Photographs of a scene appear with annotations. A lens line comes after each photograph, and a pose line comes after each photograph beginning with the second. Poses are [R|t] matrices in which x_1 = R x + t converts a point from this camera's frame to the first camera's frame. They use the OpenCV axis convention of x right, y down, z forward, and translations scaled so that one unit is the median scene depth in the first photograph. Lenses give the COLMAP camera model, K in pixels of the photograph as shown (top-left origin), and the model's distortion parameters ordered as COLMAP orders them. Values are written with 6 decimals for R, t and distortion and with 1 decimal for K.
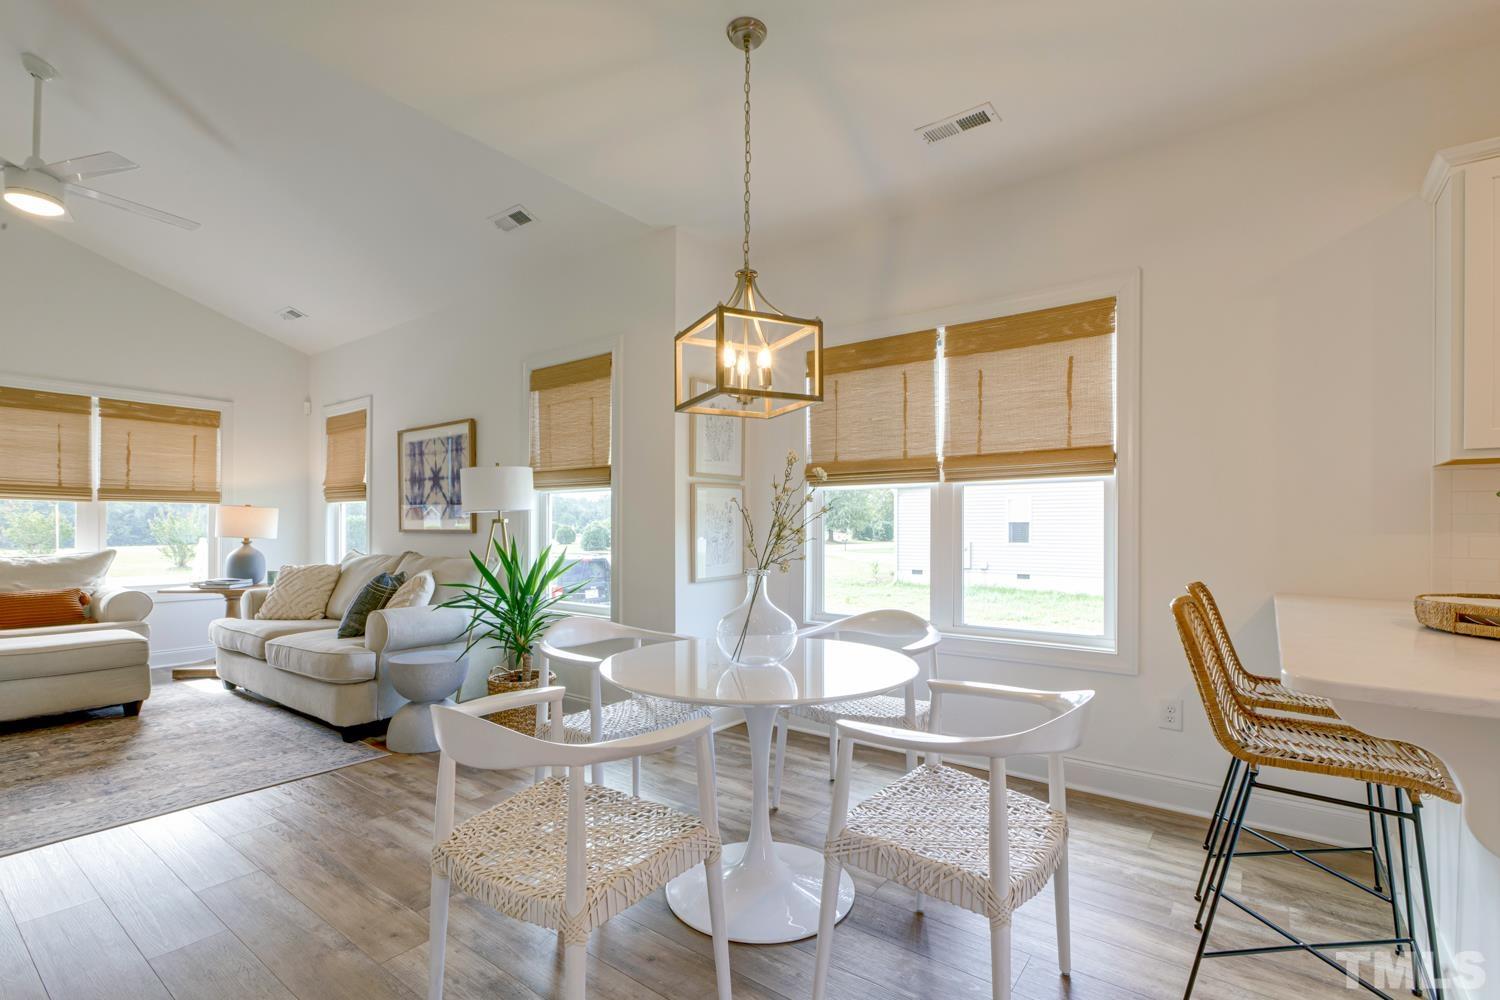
lens RADIAL K [[678.8, 0, 761.8], [0, 678.8, 525.3], [0, 0, 1]] dist [-0.000267, -0.000158]
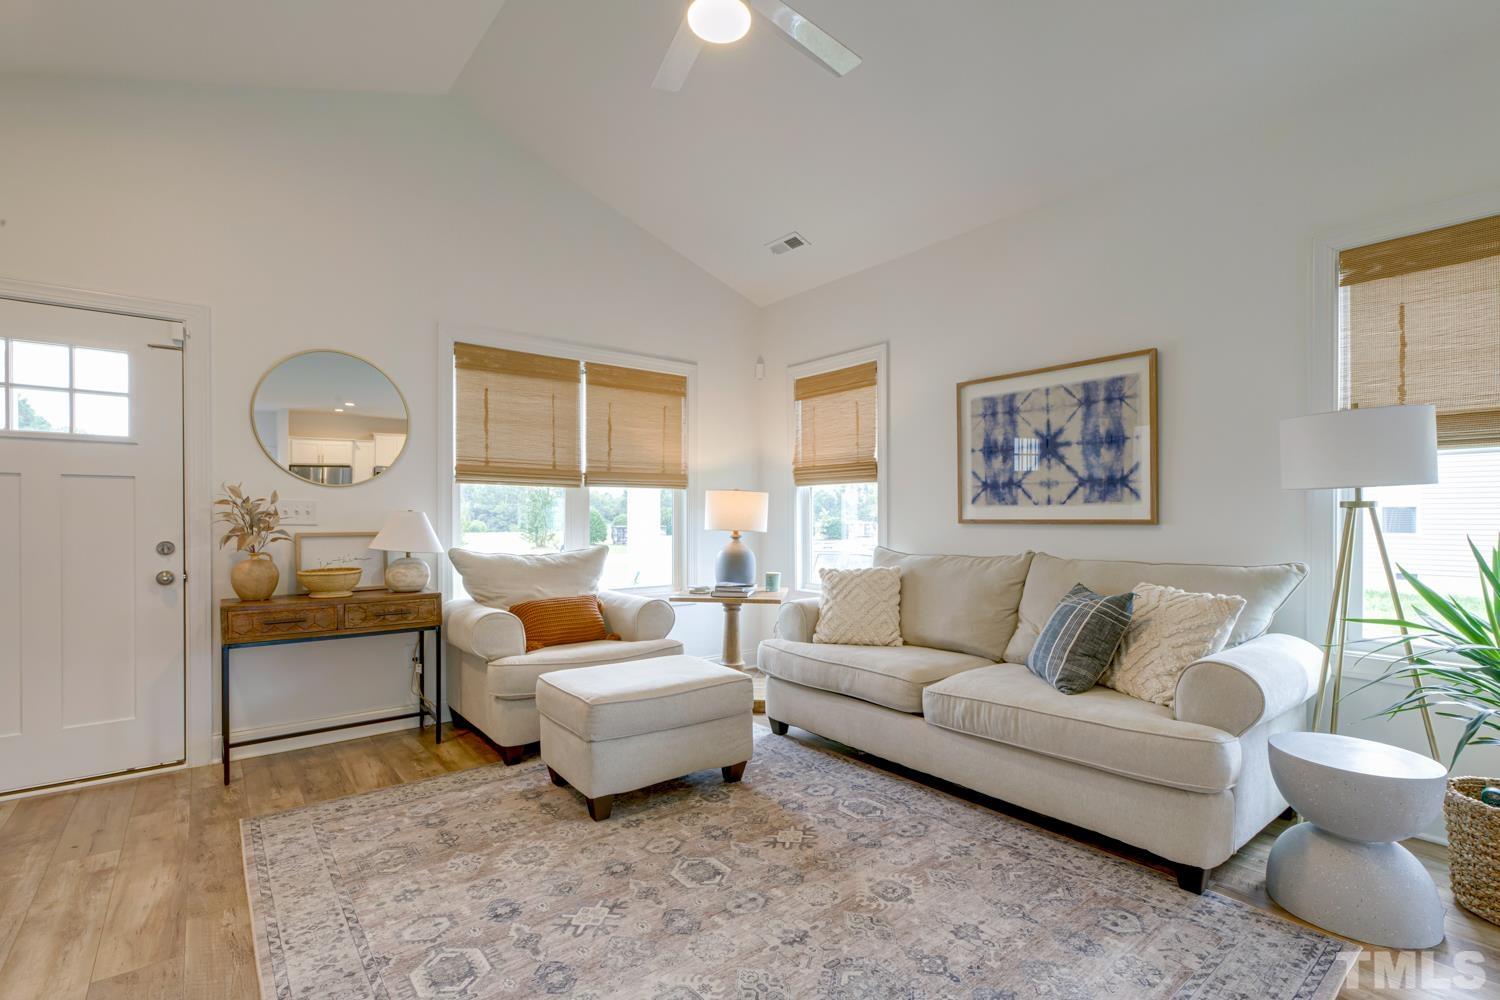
lens RADIAL K [[689.7, 0, 759.8], [0, 689.7, 519.6], [0, 0, 1]] dist [-0.000718, 0.000252]
pose [[0.967402, -0.003702, -0.253218, -0.766094], [0.005917, 0.999951, 0.007984, -0.001544], [0.253176, -0.009222, 0.967376, 0.325407]]
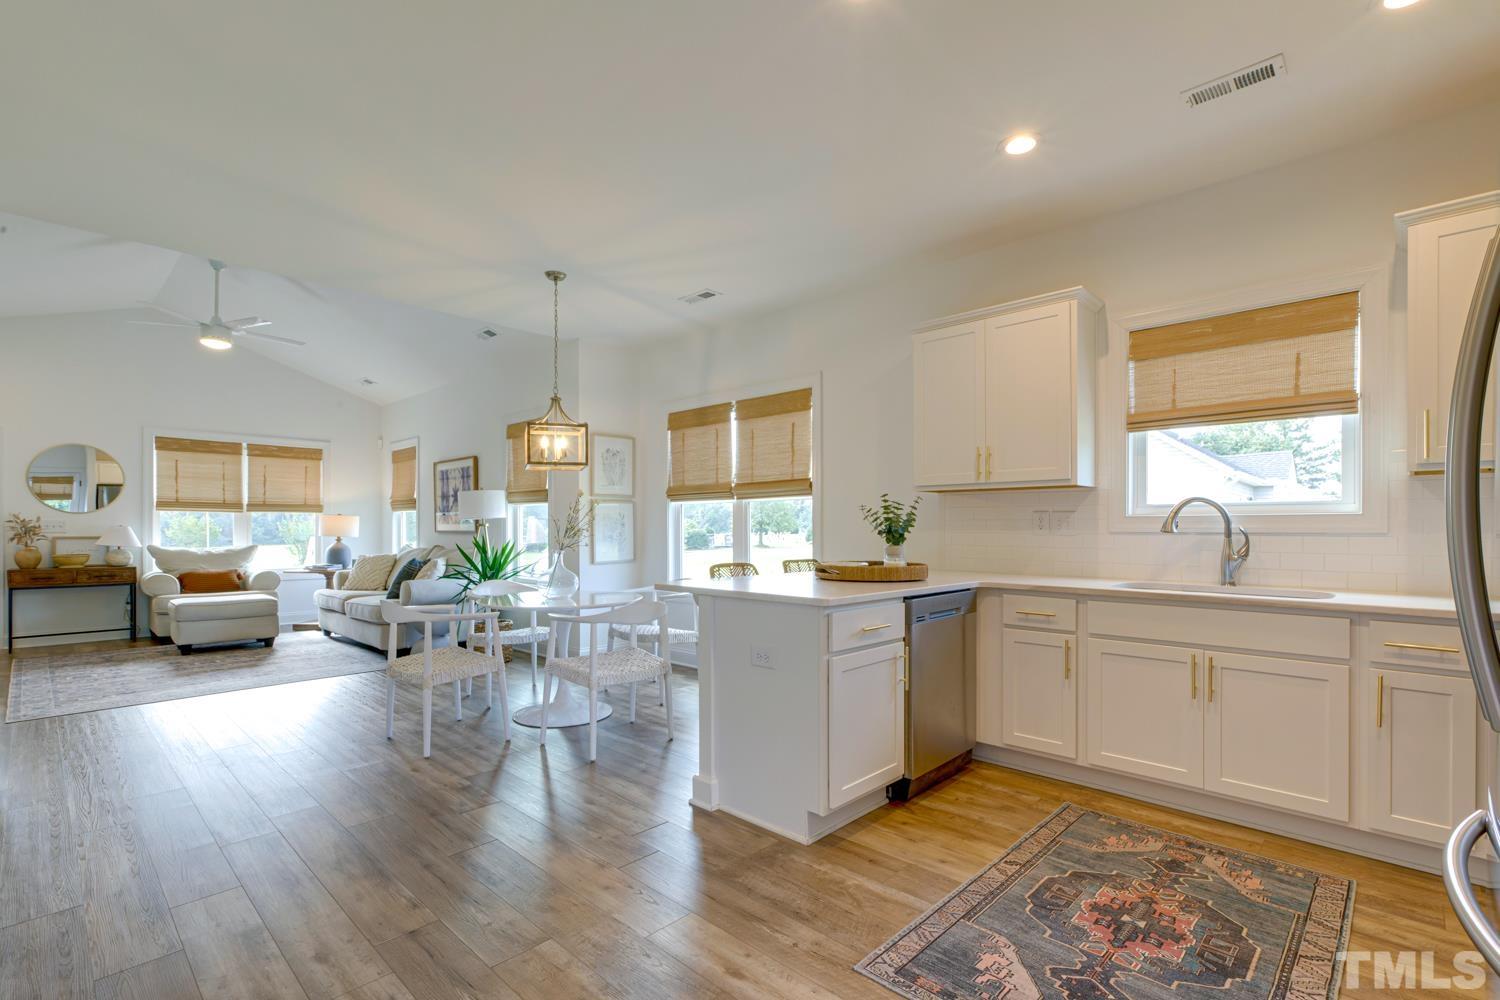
lens RADIAL K [[678.7, 0, 756.7], [0, 678.7, 527.5], [0, 0, 1]] dist [0.003451, 0.000308]
pose [[0.992692, -0.003417, -0.120628, 0.447039], [0.003833, 0.999987, 0.003217, -0.003221], [0.120615, -0.003655, 0.992693, -0.494752]]
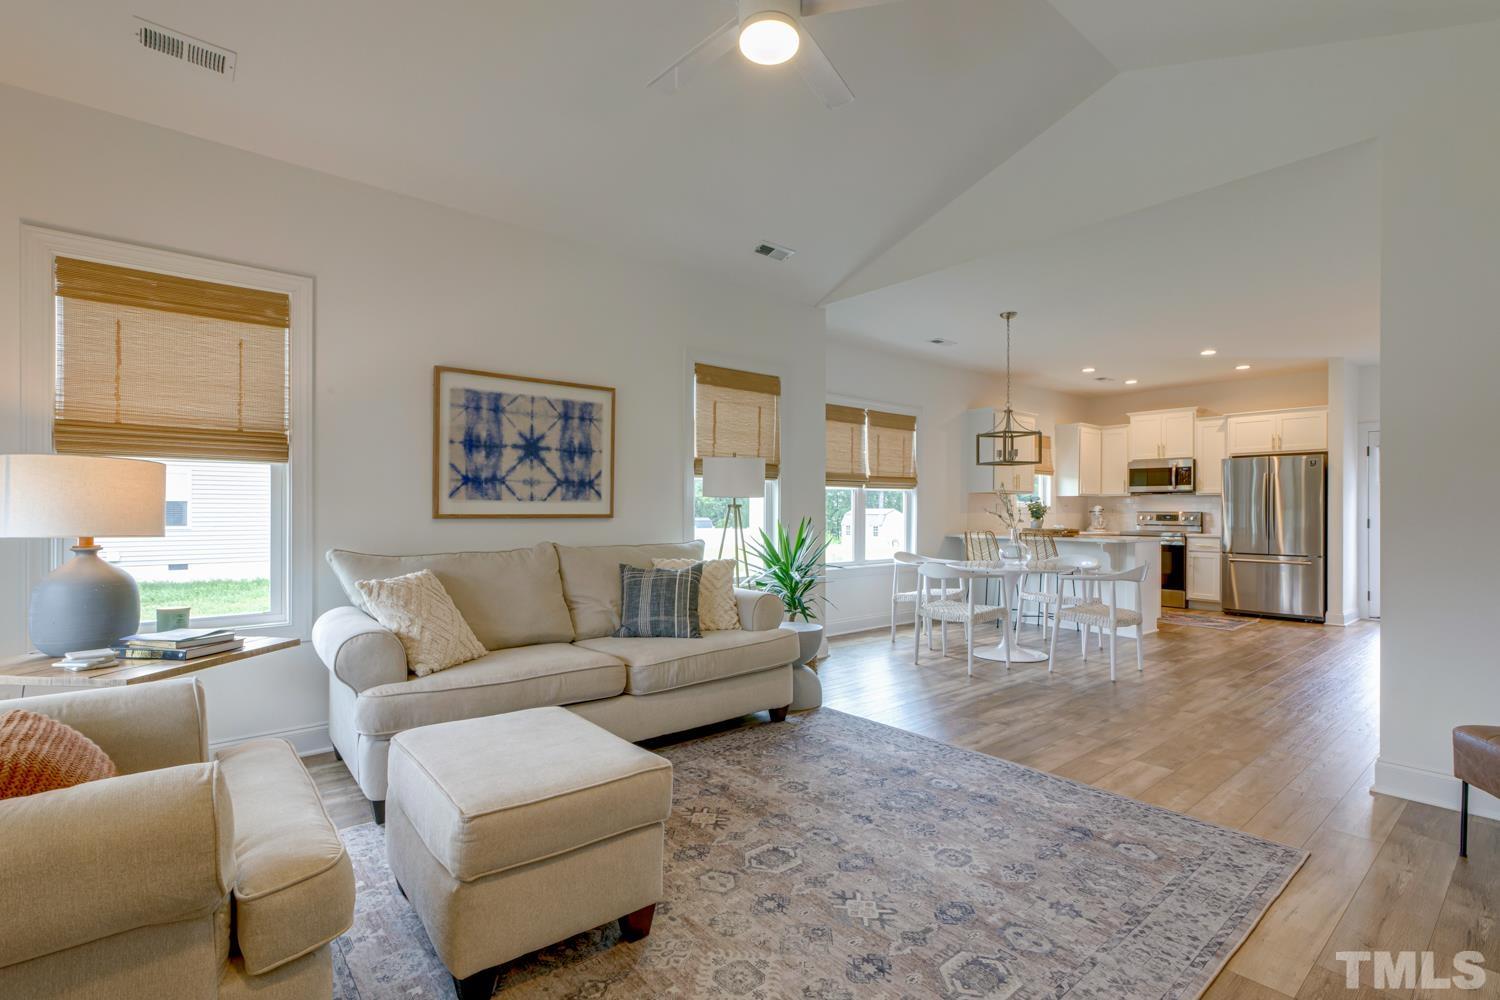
lens RADIAL K [[699.1, 0, 749.8], [0, 699.1, 505.2], [0, 0, 1]] dist [0.000177, 0.000282]
pose [[0.232338, 0.005777, 0.972618, -1.556771], [-0.006264, 0.999971, -0.004444, -0.002852], [-0.972615, -0.005060, 0.232367, 0.752521]]
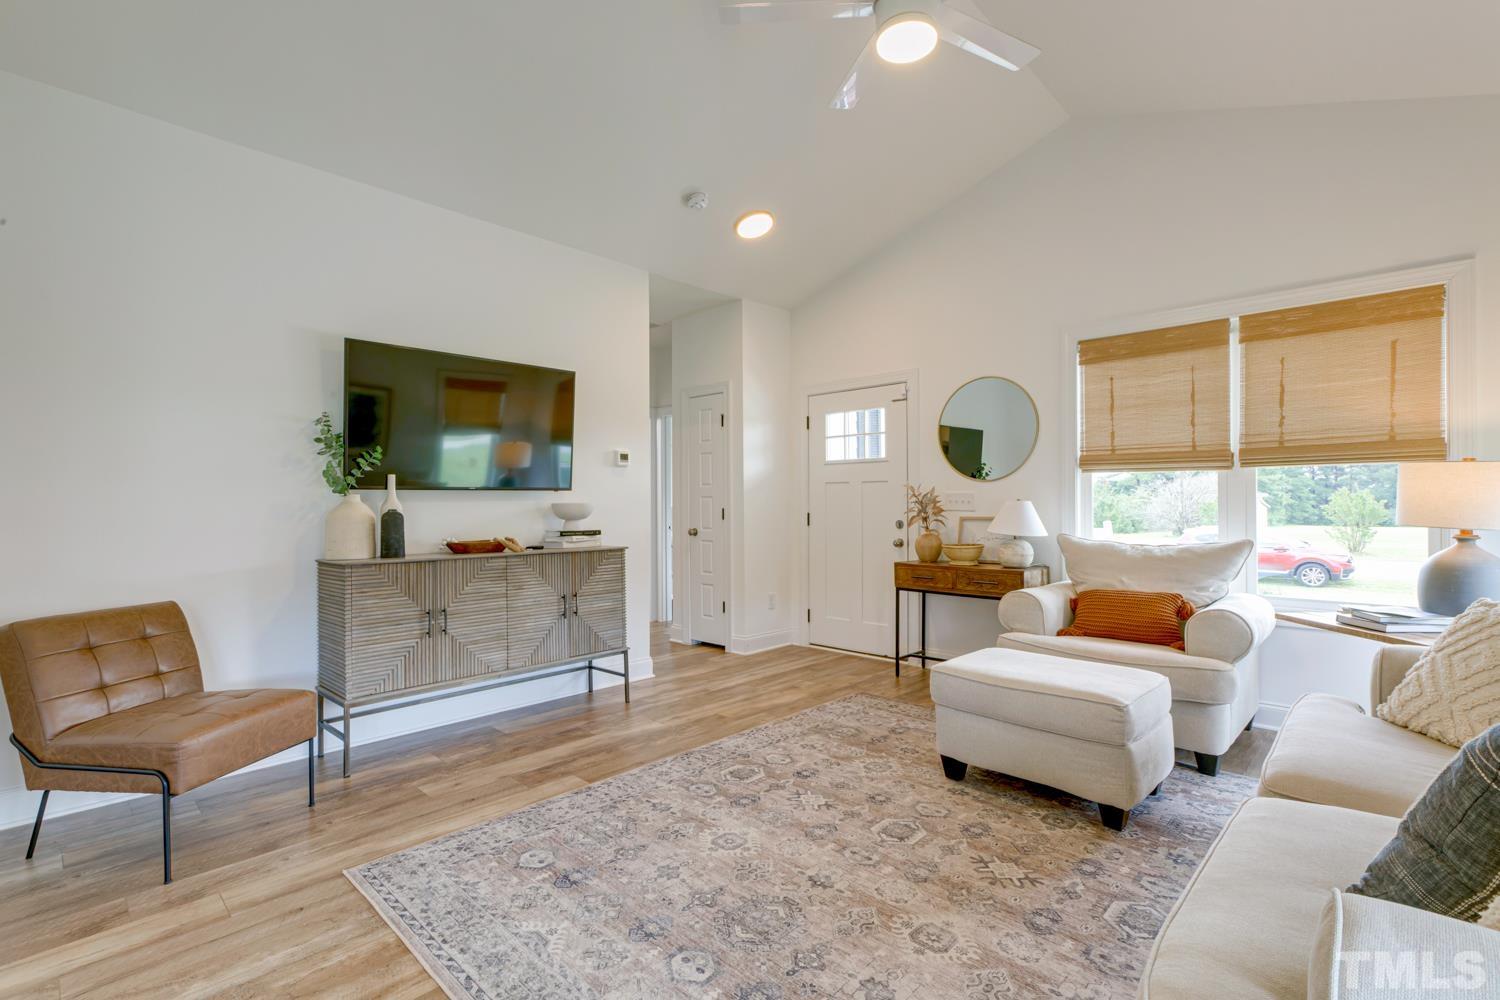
lens RADIAL K [[686.2, 0, 743.9], [0, 686.2, 497.7], [0, 0, 1]] dist [0.002324, 0.000299]
pose [[-0.131499, -0.013574, -0.991223, -0.313028], [0.006838, 0.999870, -0.014600, 0.001023], [0.991293, -0.008698, -0.131389, 0.816610]]
